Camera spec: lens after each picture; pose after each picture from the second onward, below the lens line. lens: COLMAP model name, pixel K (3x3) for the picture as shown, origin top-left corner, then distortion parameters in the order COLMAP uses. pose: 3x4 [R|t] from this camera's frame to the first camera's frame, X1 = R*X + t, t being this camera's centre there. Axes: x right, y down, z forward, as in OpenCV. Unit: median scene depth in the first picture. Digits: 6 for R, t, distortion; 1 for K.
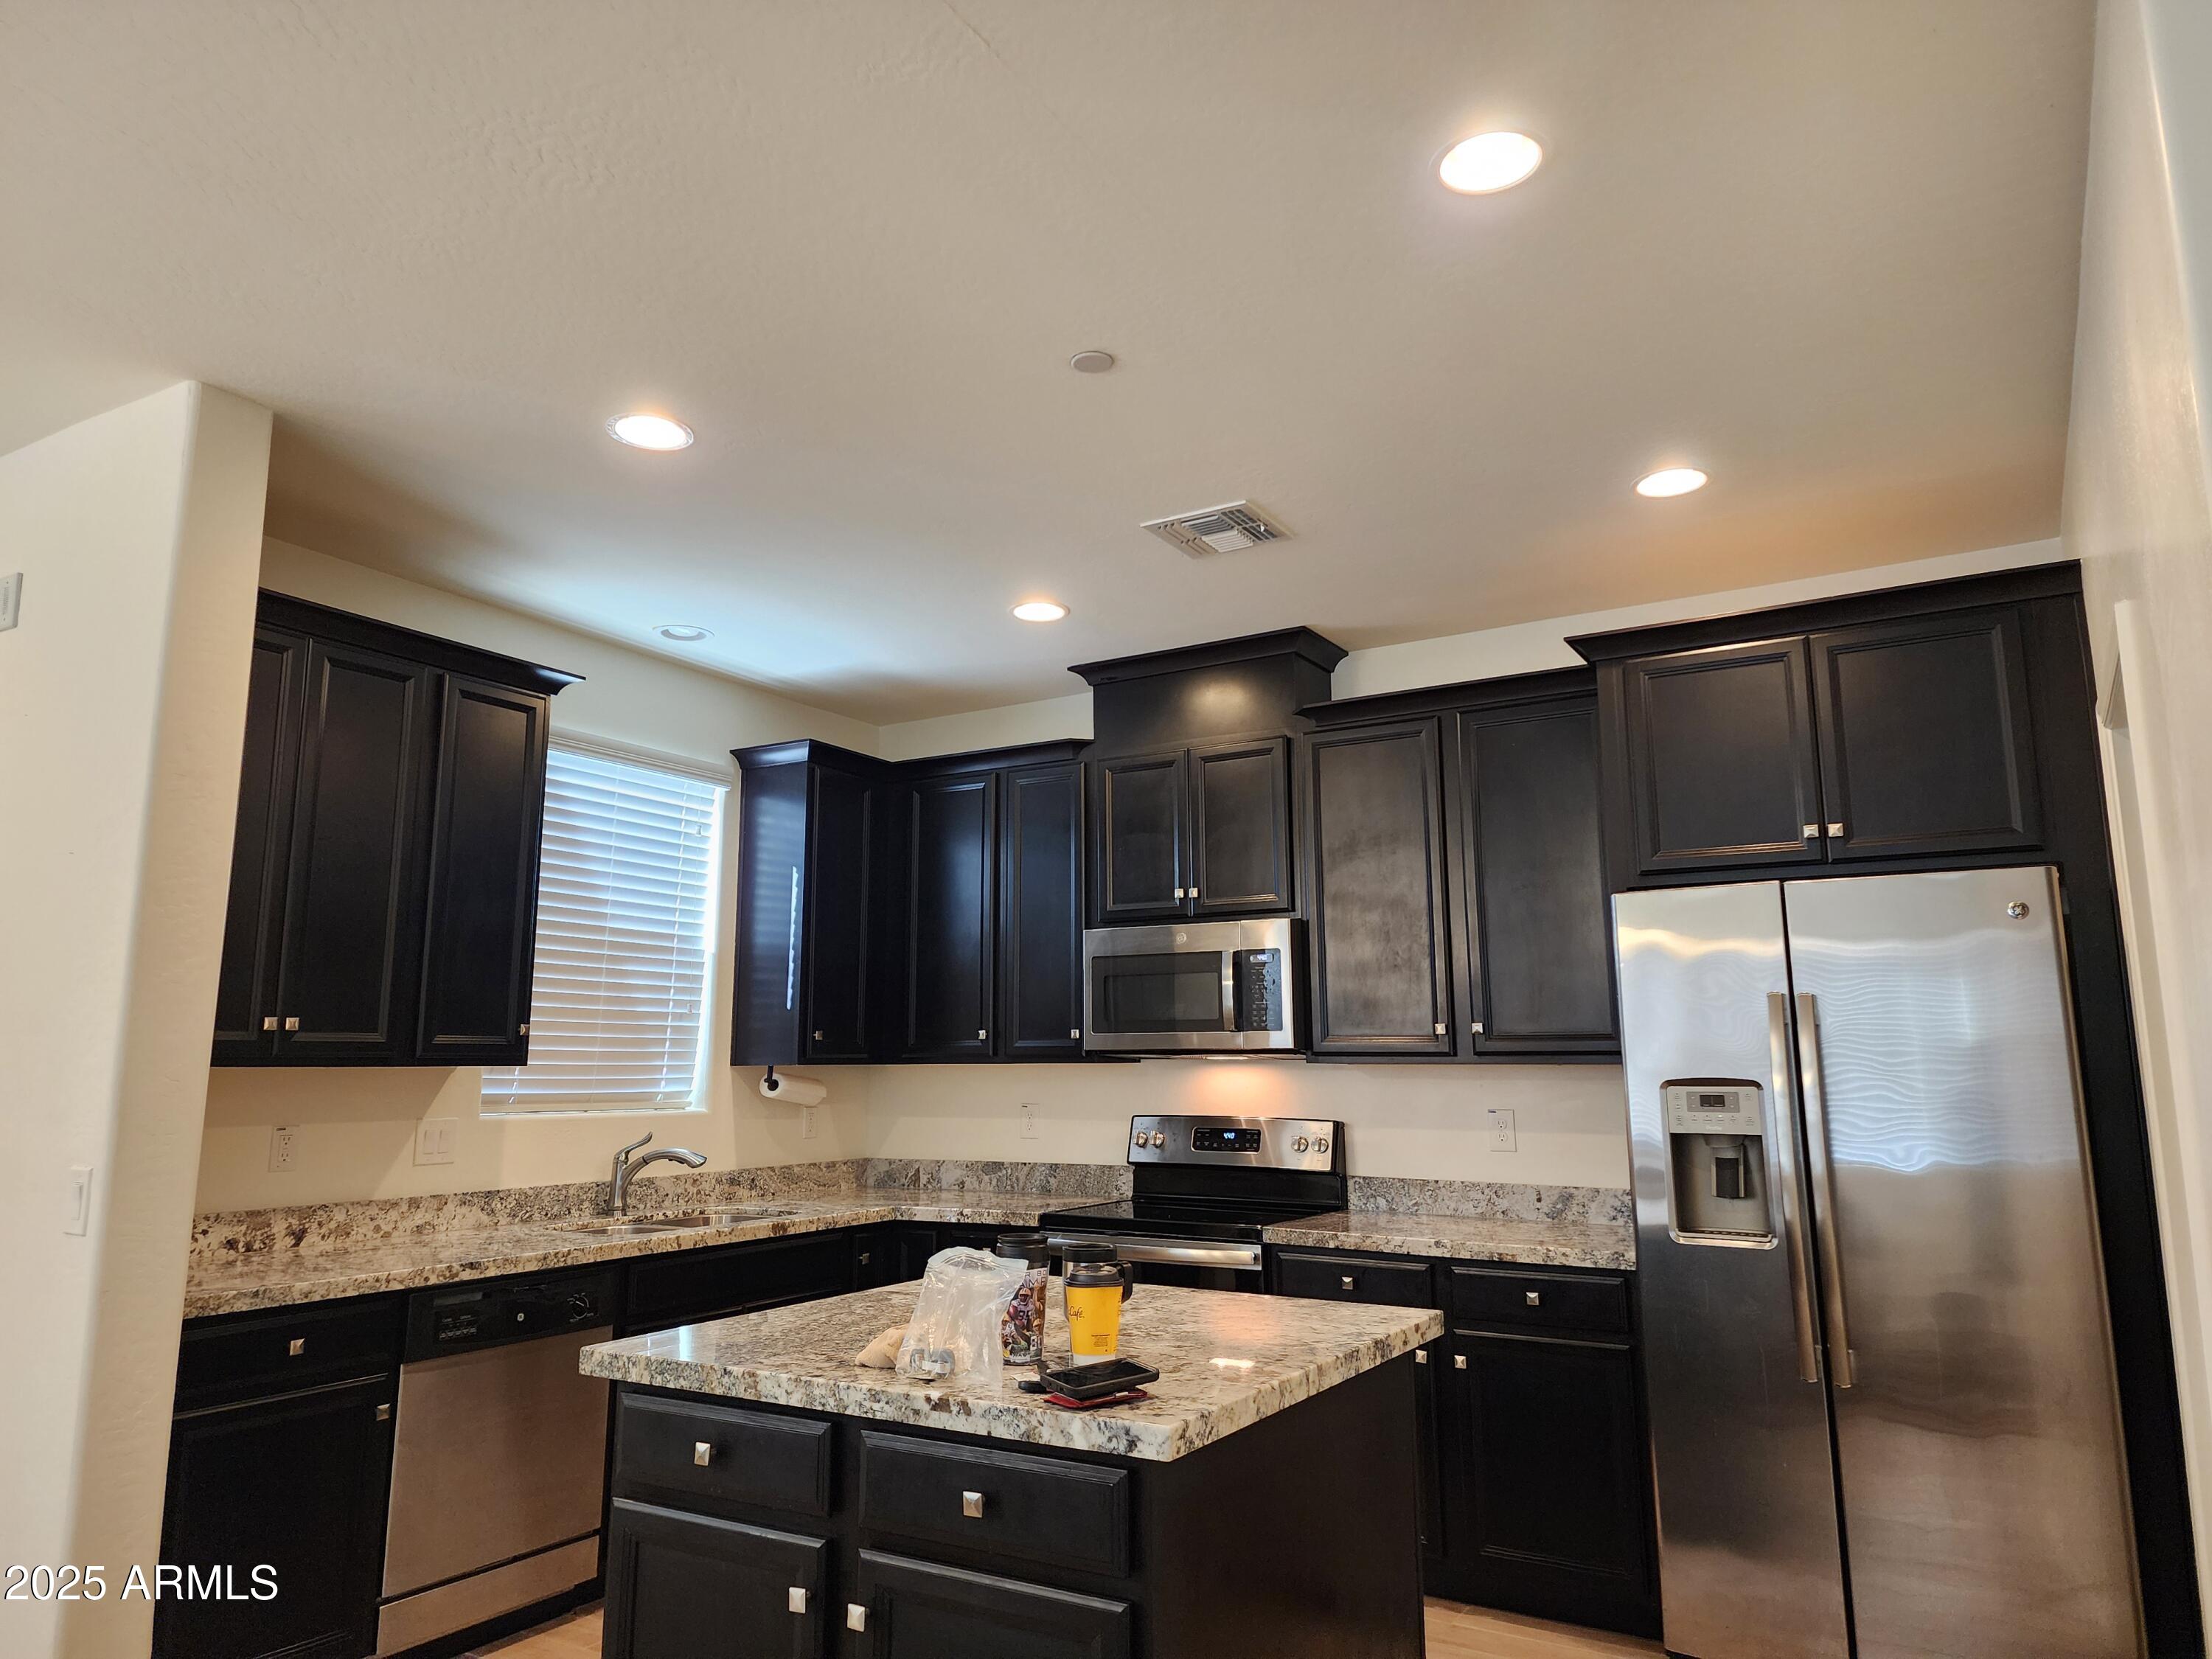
lens RADIAL K [[1468.9, 0, 1091.8], [0, 1468.9, 821.6], [0, 0, 1]] dist [0.062965, -0.045216]
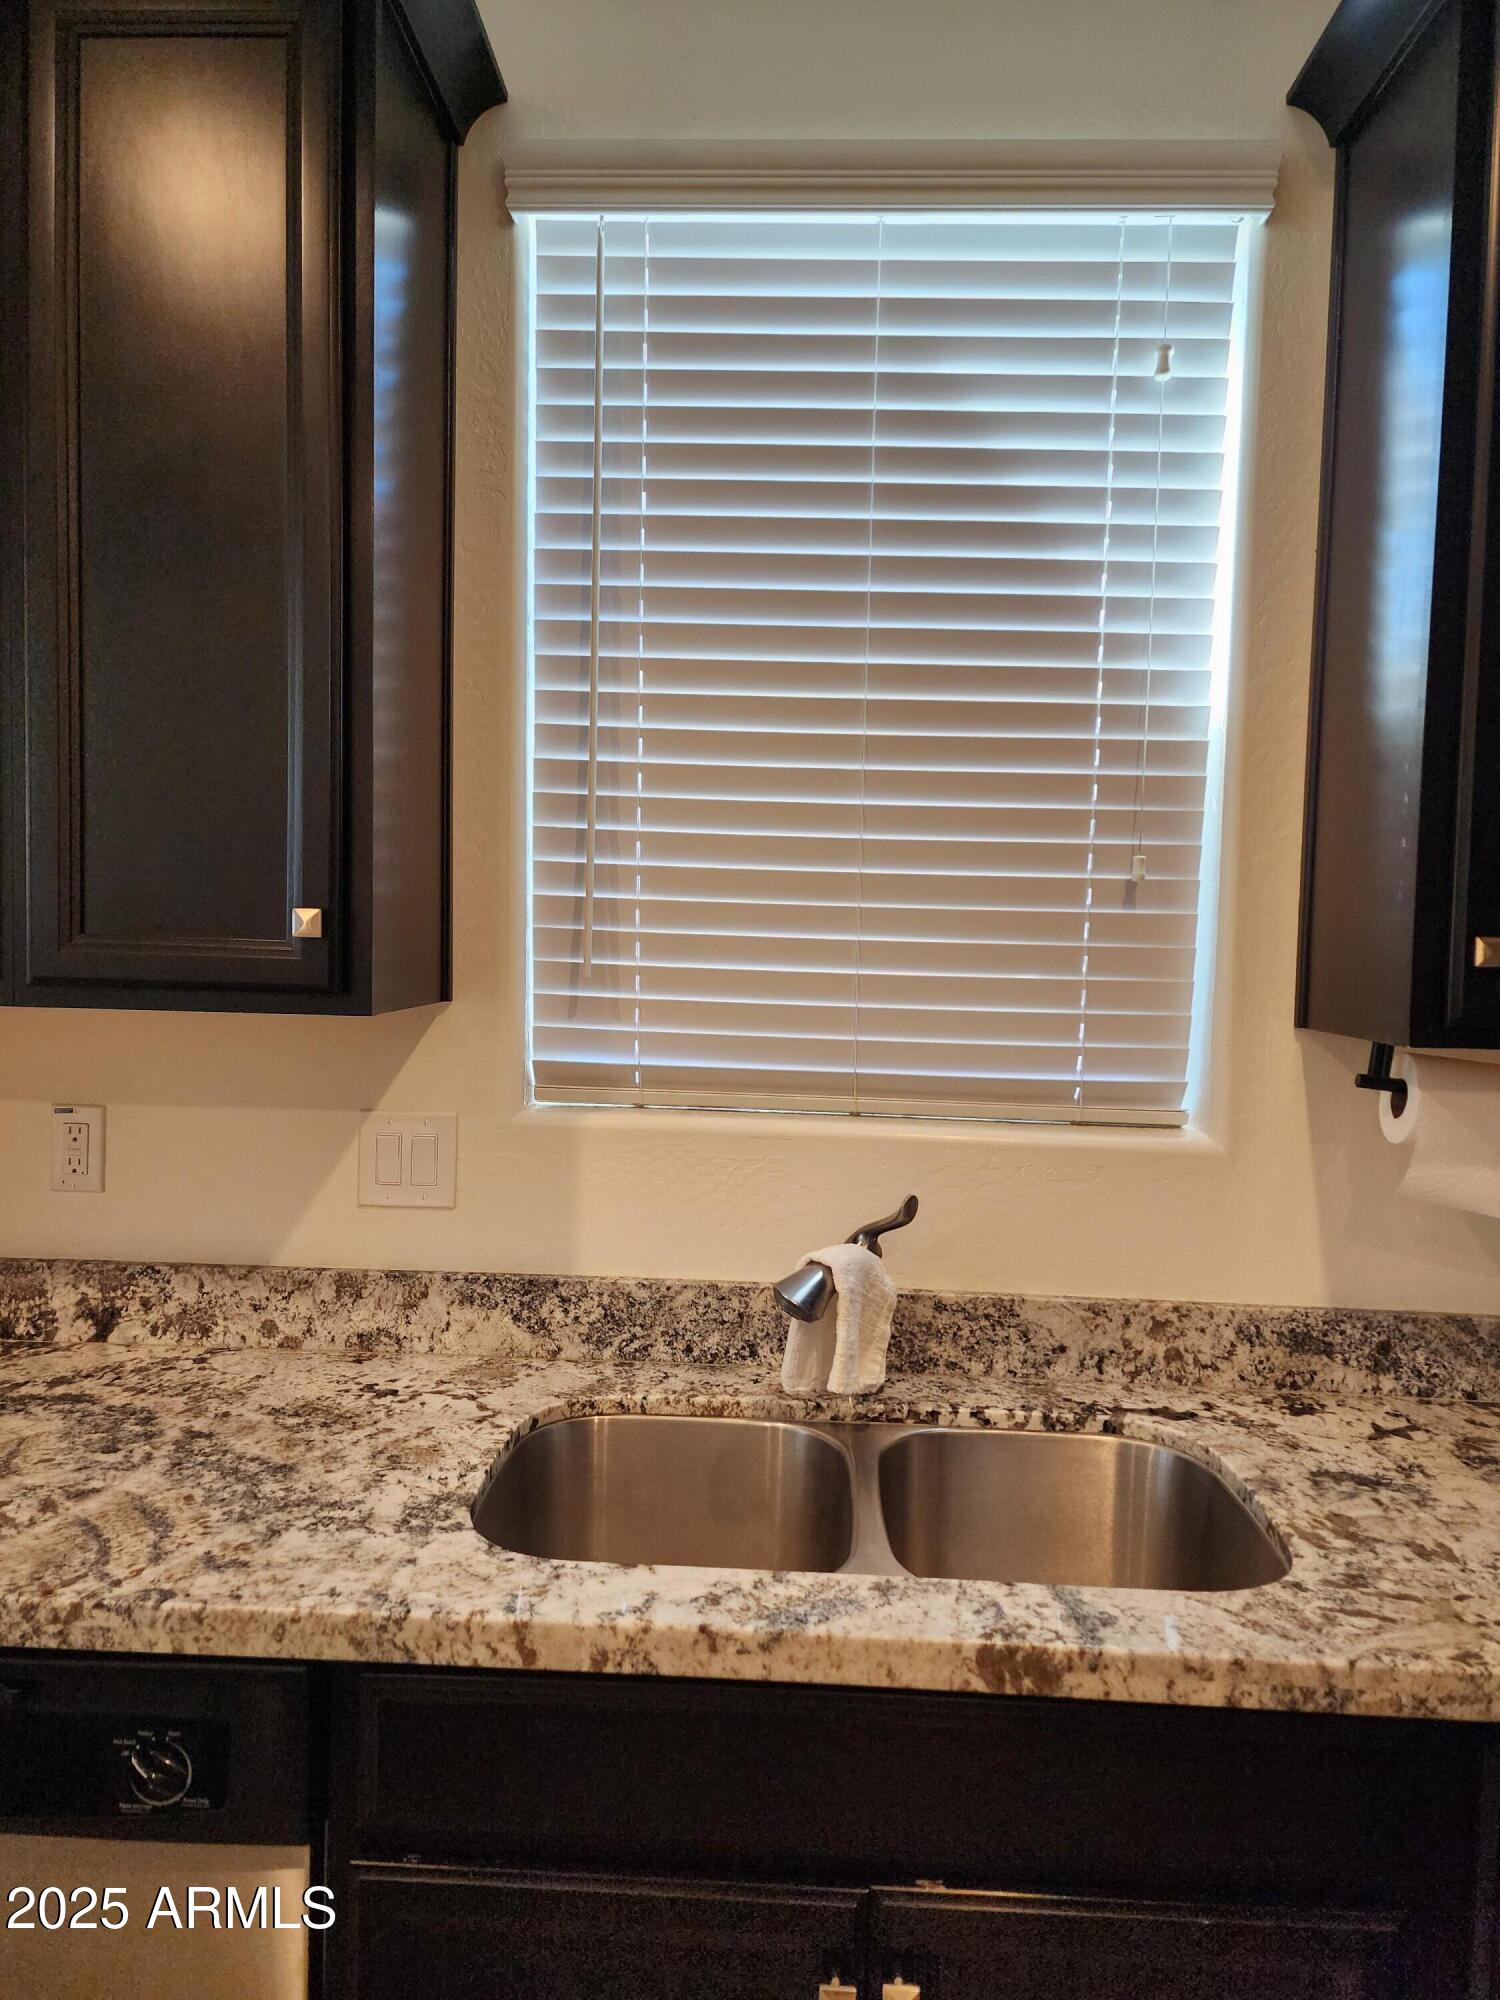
lens RADIAL K [[1328.1, 0, 748.2], [0, 1328.1, 1004.8], [0, 0, 1]] dist [0.062965, -0.045216]
pose [[0.486377, 0.058219, -0.871807, -0.033590], [0.117494, 0.984358, 0.131284, 0.132131], [0.865813, -0.166285, 0.471929, 0.947503]]
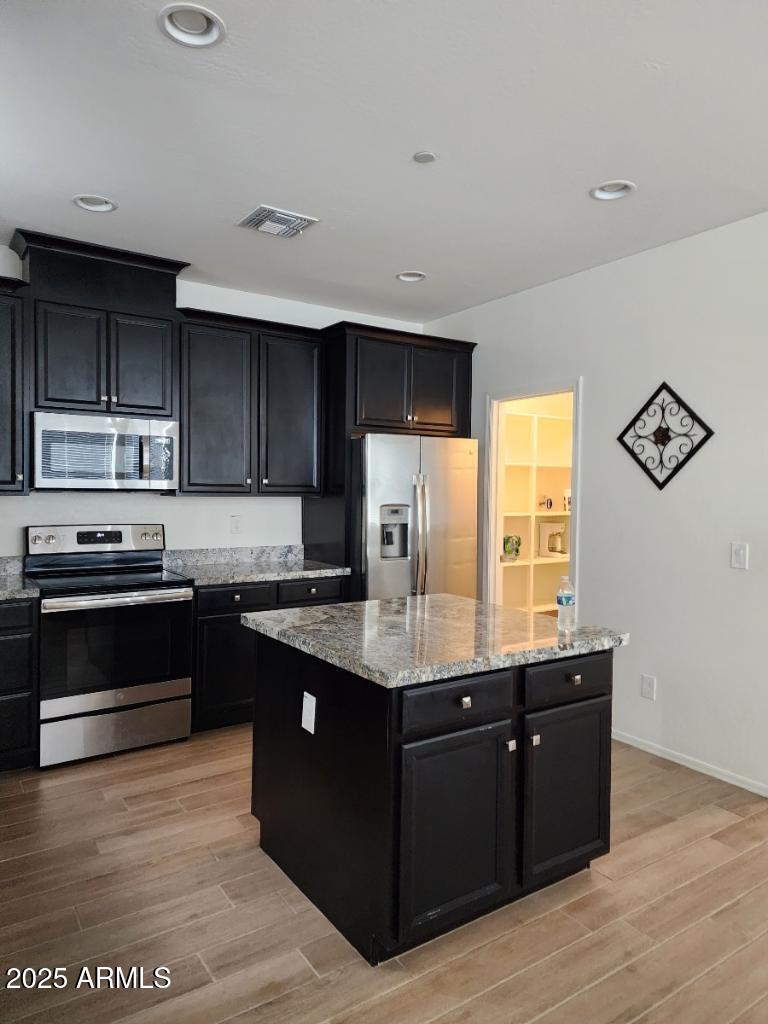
lens RADIAL K [[683.4, 0, 385.7], [0, 683.4, 509.8], [0, 0, 1]] dist [0.062844, 0.000104]
pose [[0.417089, -0.023993, 0.908549, -0.631480], [-0.163118, 0.981444, 0.100801, 0.049208], [-0.894108, -0.190244, 0.405436, 0.420237]]
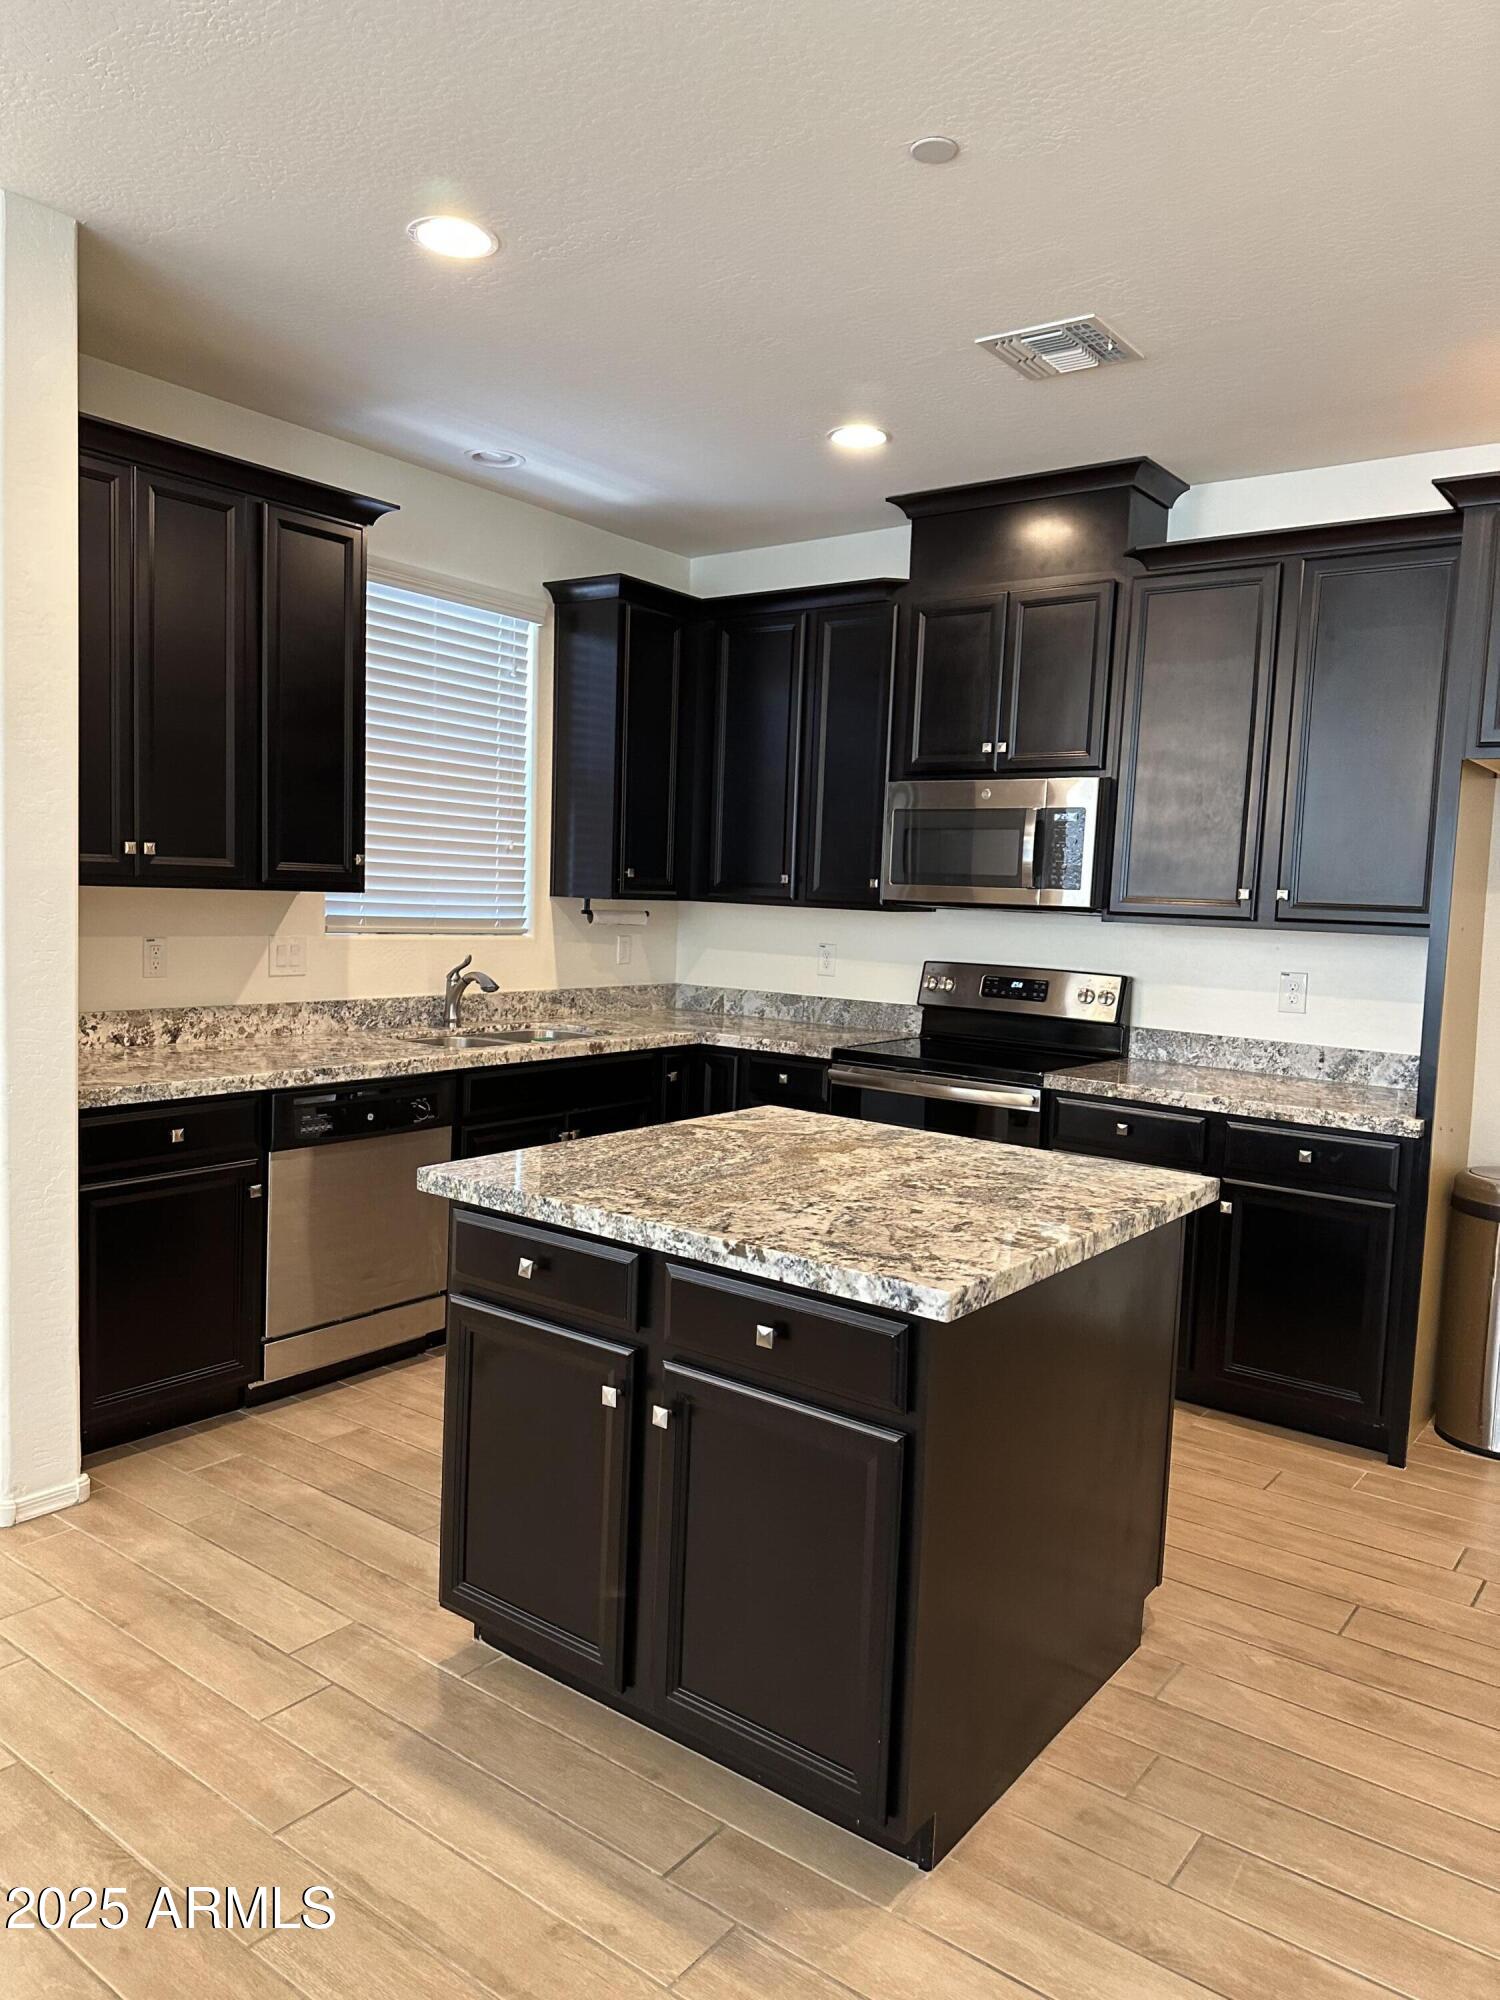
lens RADIAL K [[1389.8, 0, 746.4], [0, 1389.8, 1009.1], [0, 0, 1]] dist [0.083693, -0.047942]
pose [[0.994200, 0.049469, -0.095499, -0.003294], [-0.023719, 0.966928, 0.253943, -0.018759], [0.104903, -0.250205, 0.962493, 0.030214]]
